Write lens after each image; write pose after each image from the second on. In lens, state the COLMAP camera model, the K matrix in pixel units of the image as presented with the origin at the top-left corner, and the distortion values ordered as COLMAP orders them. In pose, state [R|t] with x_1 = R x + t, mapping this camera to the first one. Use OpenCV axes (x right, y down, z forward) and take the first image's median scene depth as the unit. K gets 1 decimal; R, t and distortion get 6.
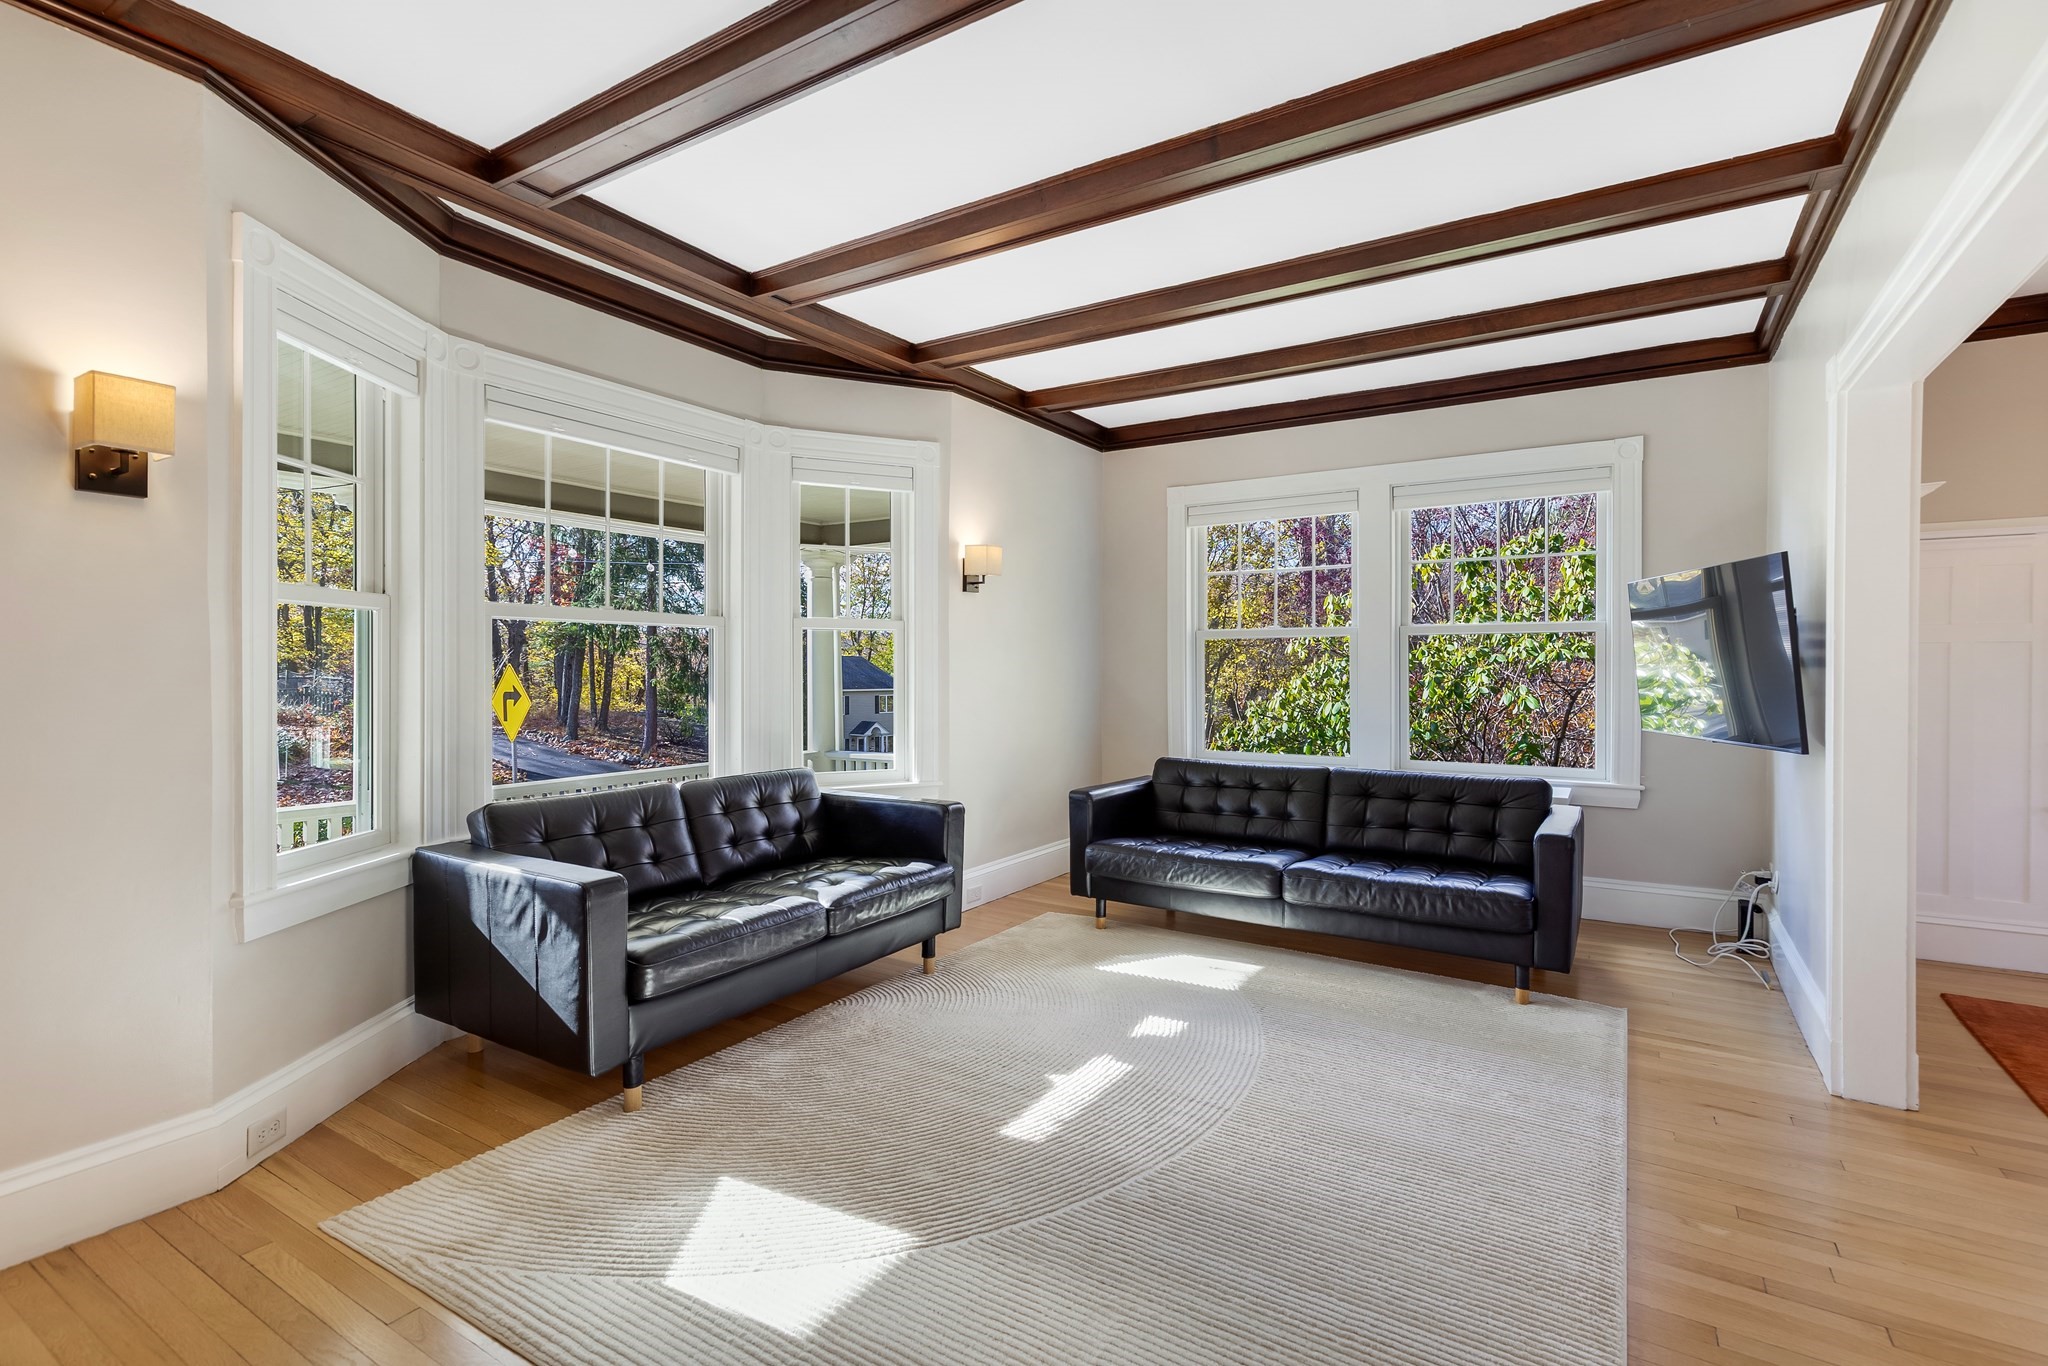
lens RADIAL K [[950.5, 0, 1020.6], [0, 950.5, 675.5], [0, 0, 1]] dist [0.003074, 0.001065]
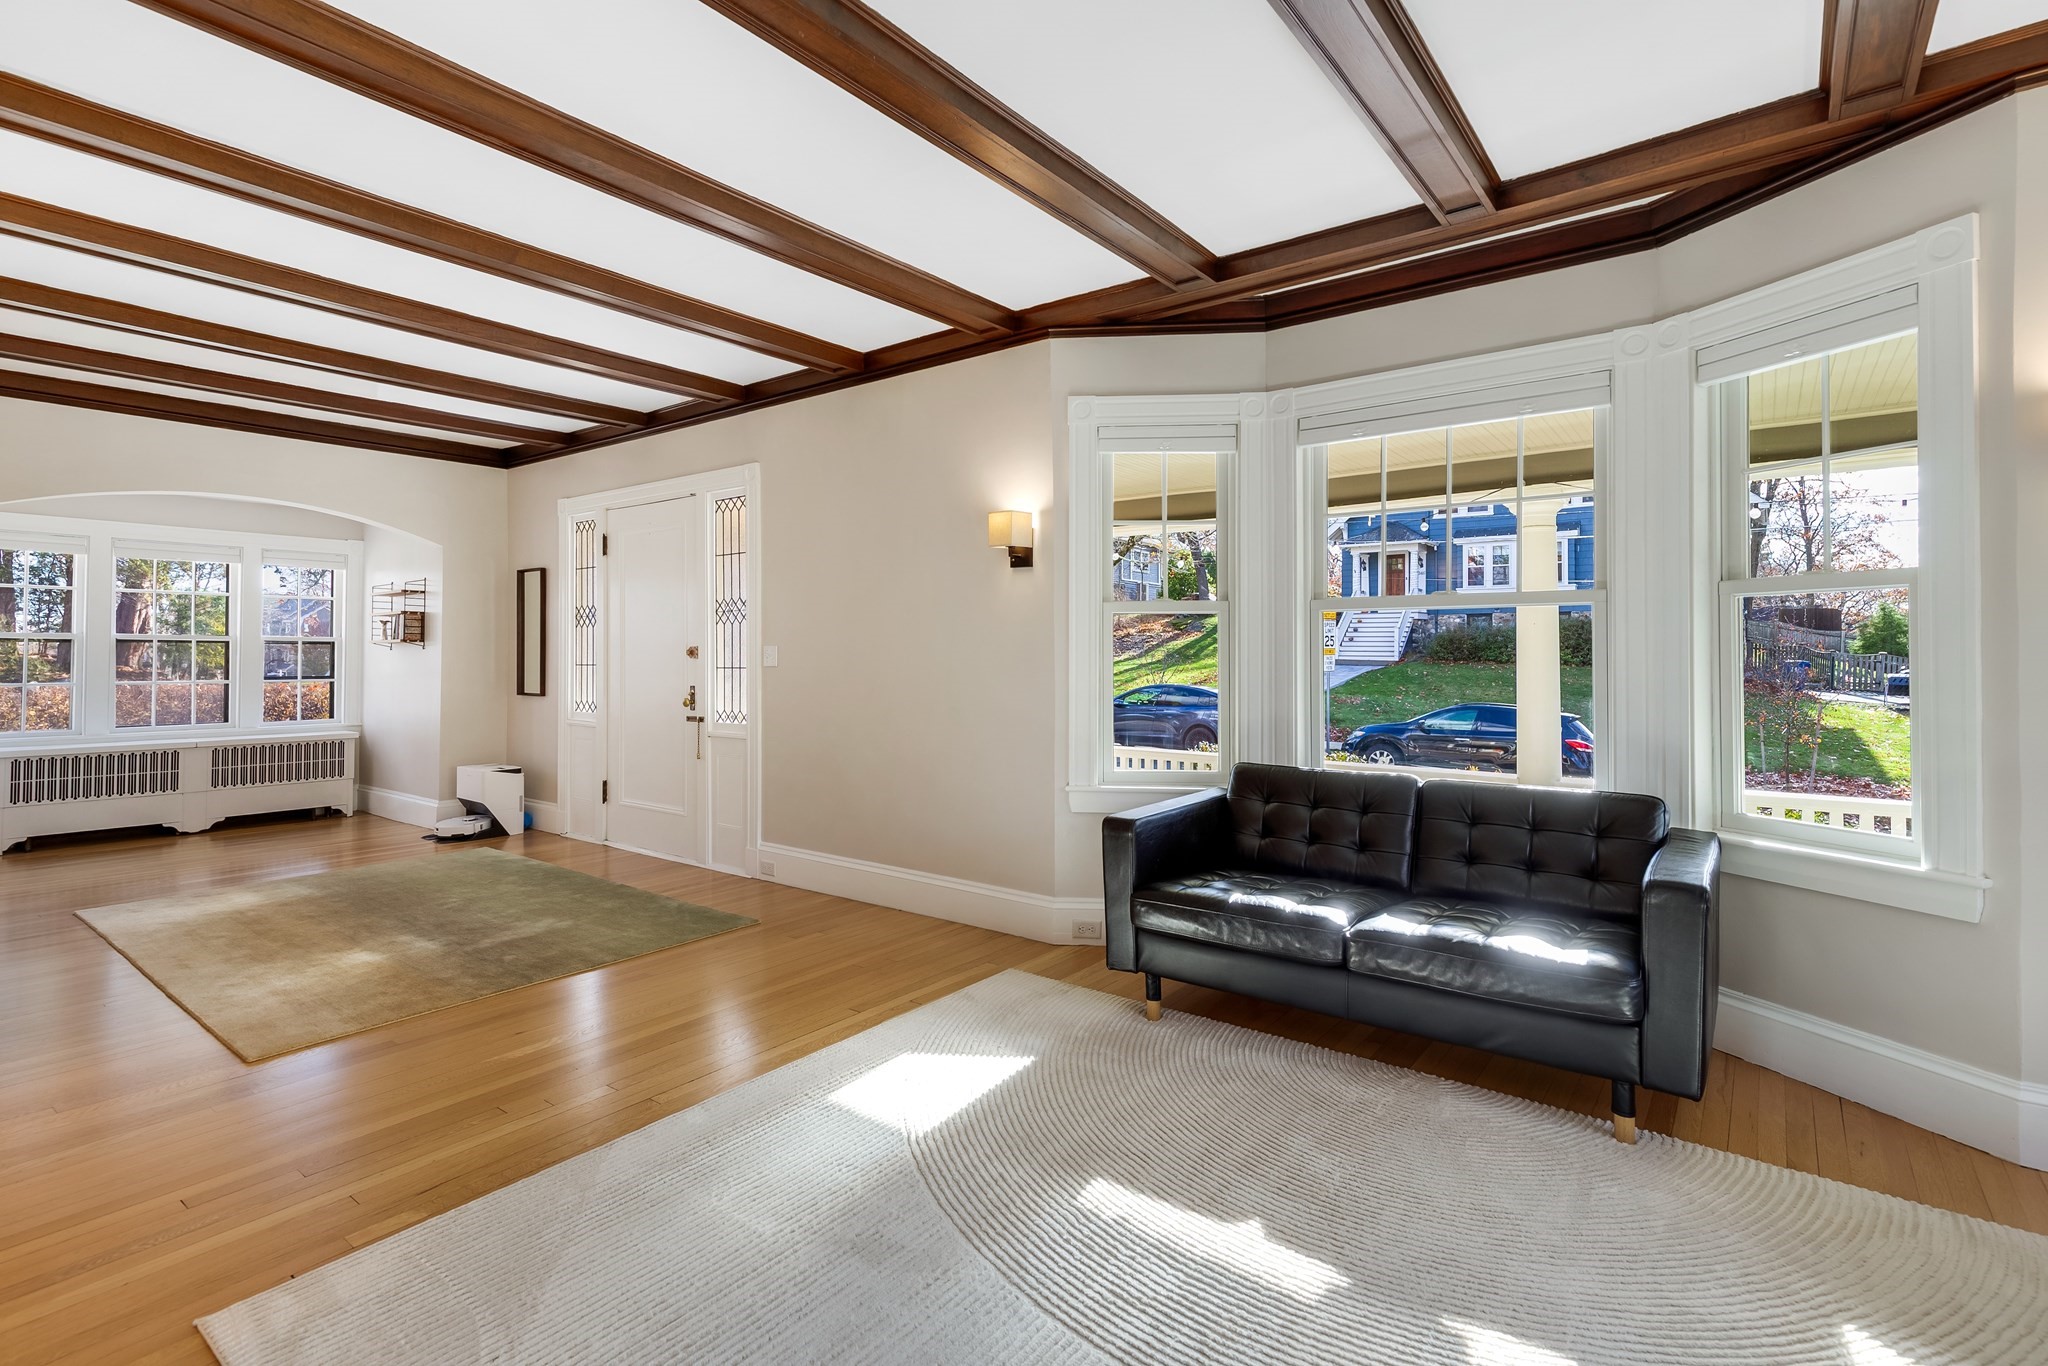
lens RADIAL K [[950.5, 0, 1017.2], [0, 950.5, 644.1], [0, 0, 1]] dist [0.003074, 0.001065]
pose [[-0.093765, -0.011470, -0.995528, 0.804900], [-0.008361, 0.999907, -0.010733, -0.006129], [0.995559, 0.007317, -0.093853, 0.923981]]
